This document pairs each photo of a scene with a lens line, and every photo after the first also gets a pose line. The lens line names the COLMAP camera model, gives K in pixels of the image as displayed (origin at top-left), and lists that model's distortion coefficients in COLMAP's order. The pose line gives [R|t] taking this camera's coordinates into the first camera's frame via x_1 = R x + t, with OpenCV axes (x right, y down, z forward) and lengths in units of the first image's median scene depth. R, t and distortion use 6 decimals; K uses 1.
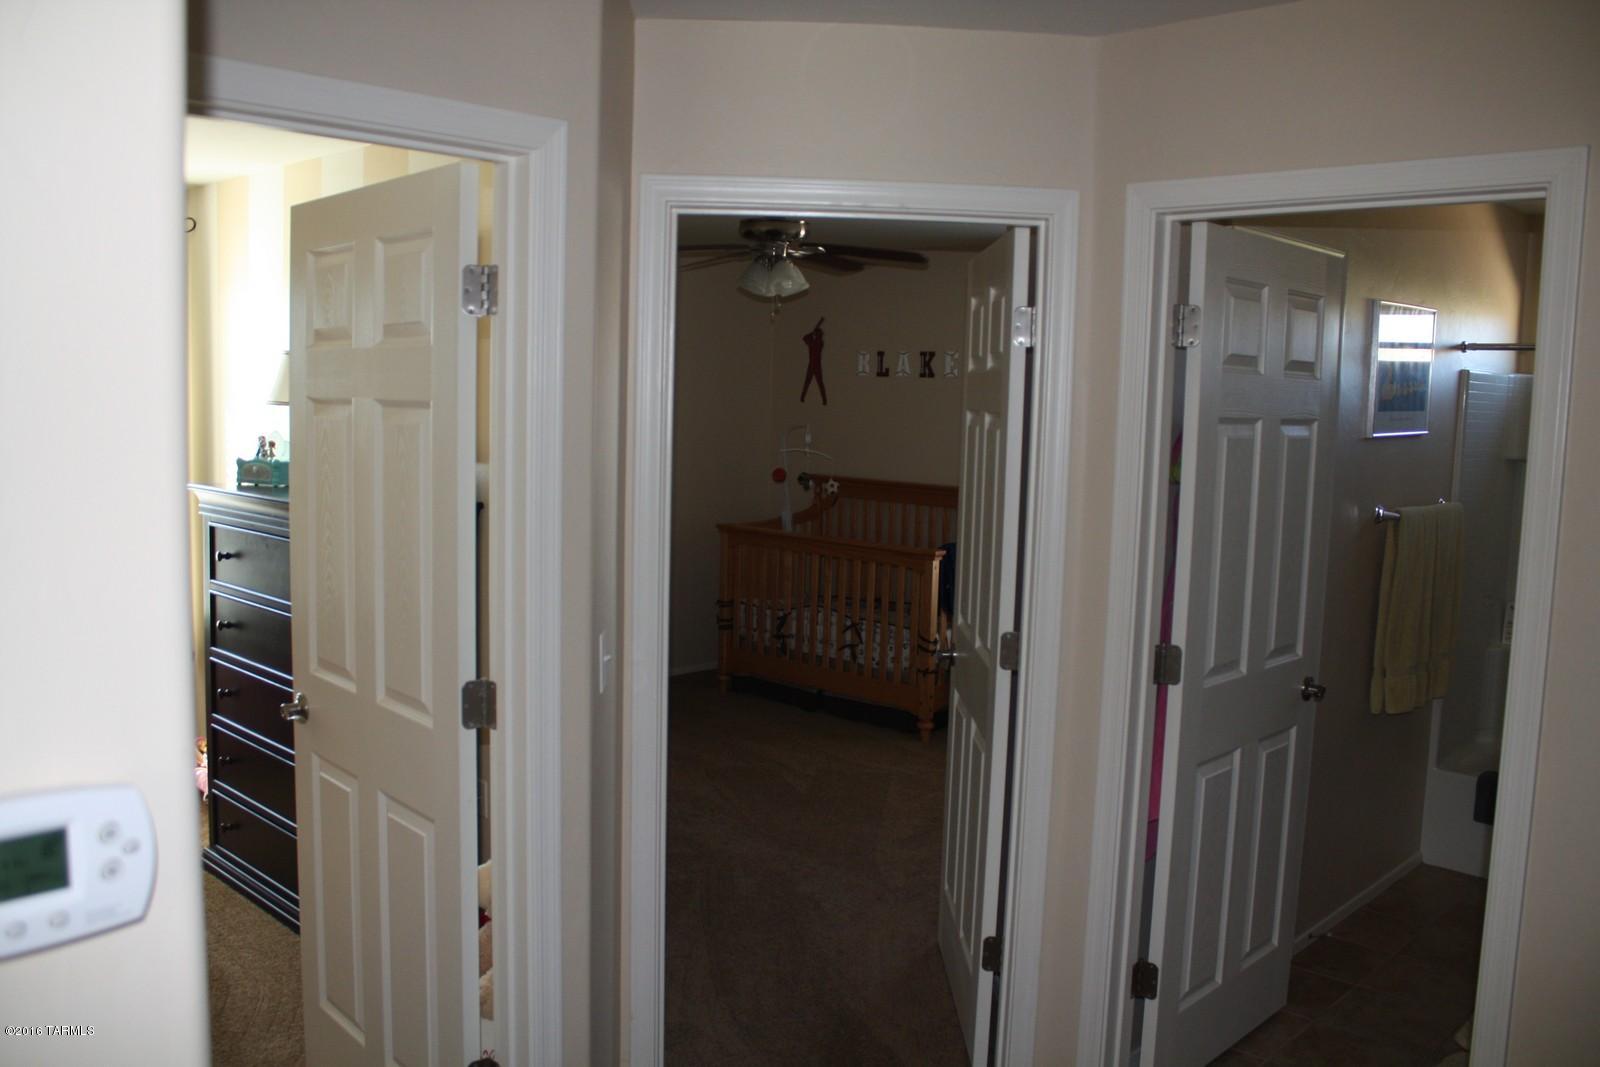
lens RADIAL K [[1329.0, 0, 794.6], [0, 1329.0, 535.5], [0, 0, 1]] dist [-0.010521, -0.001924]
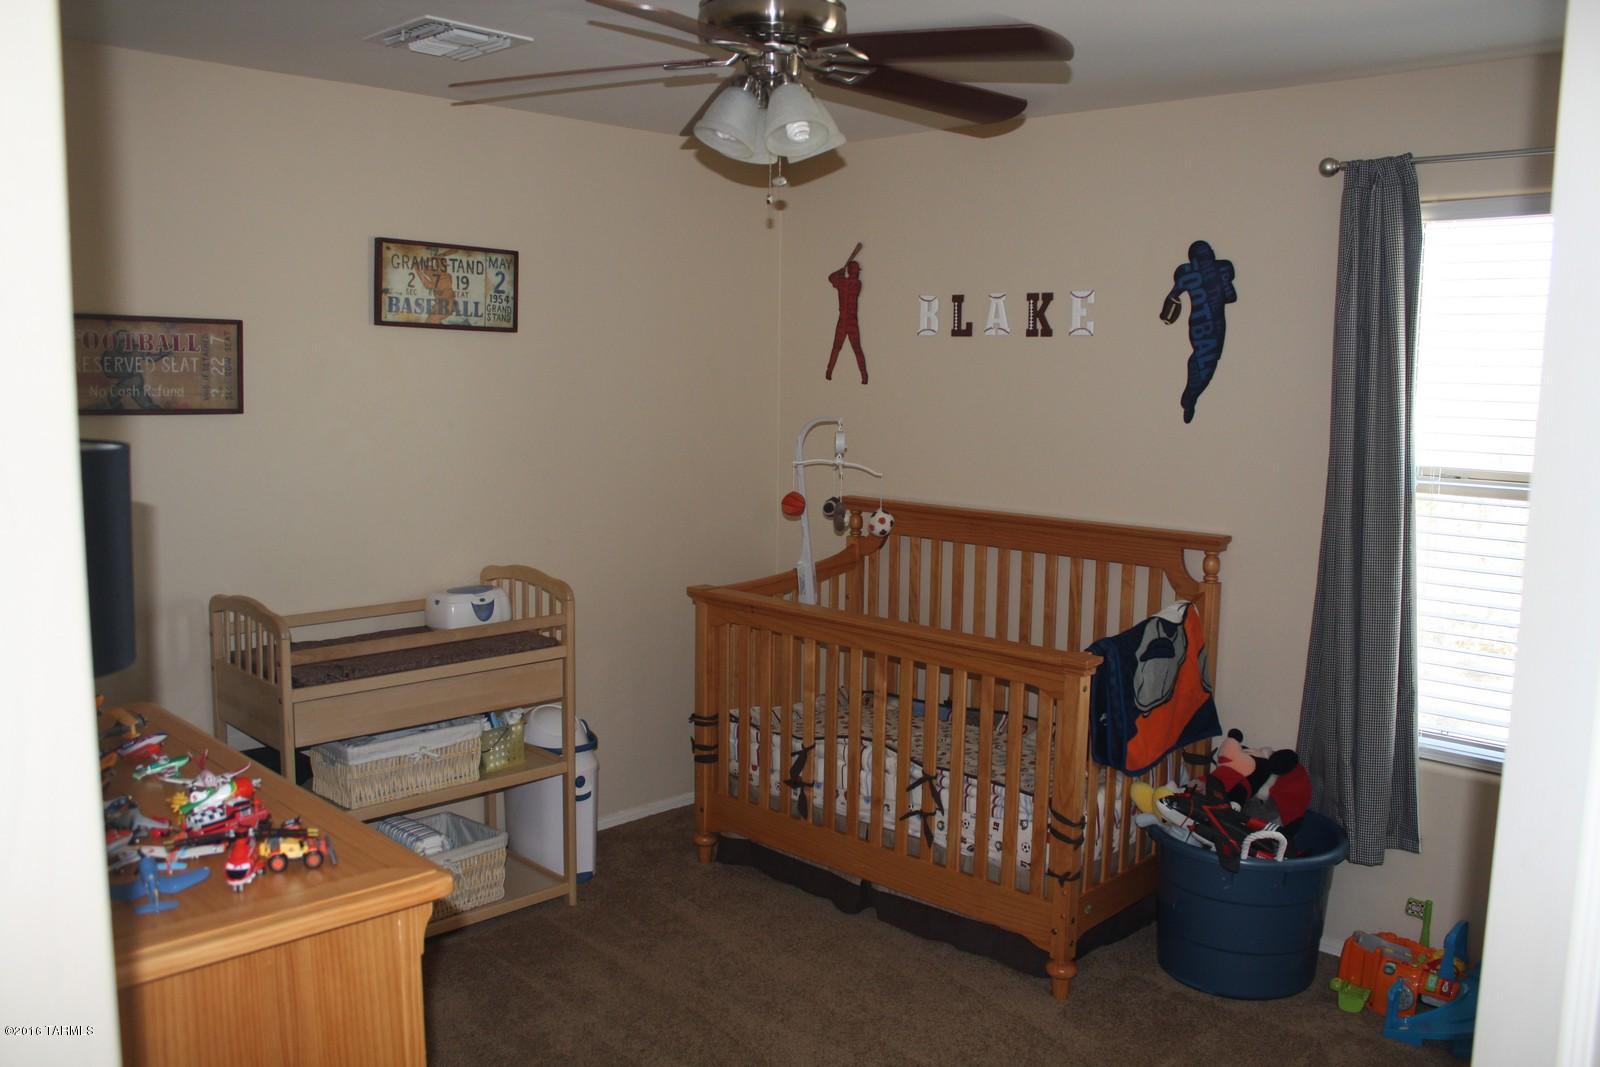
lens RADIAL K [[1329.0, 0, 805.1], [0, 1329.0, 530.2], [0, 0, 1]] dist [-0.010521, -0.001924]
pose [[0.999894, -0.011964, -0.008346, -0.001076], [0.012124, 0.999738, 0.019404, -0.045754], [0.008112, -0.019503, 0.999777, 0.408548]]
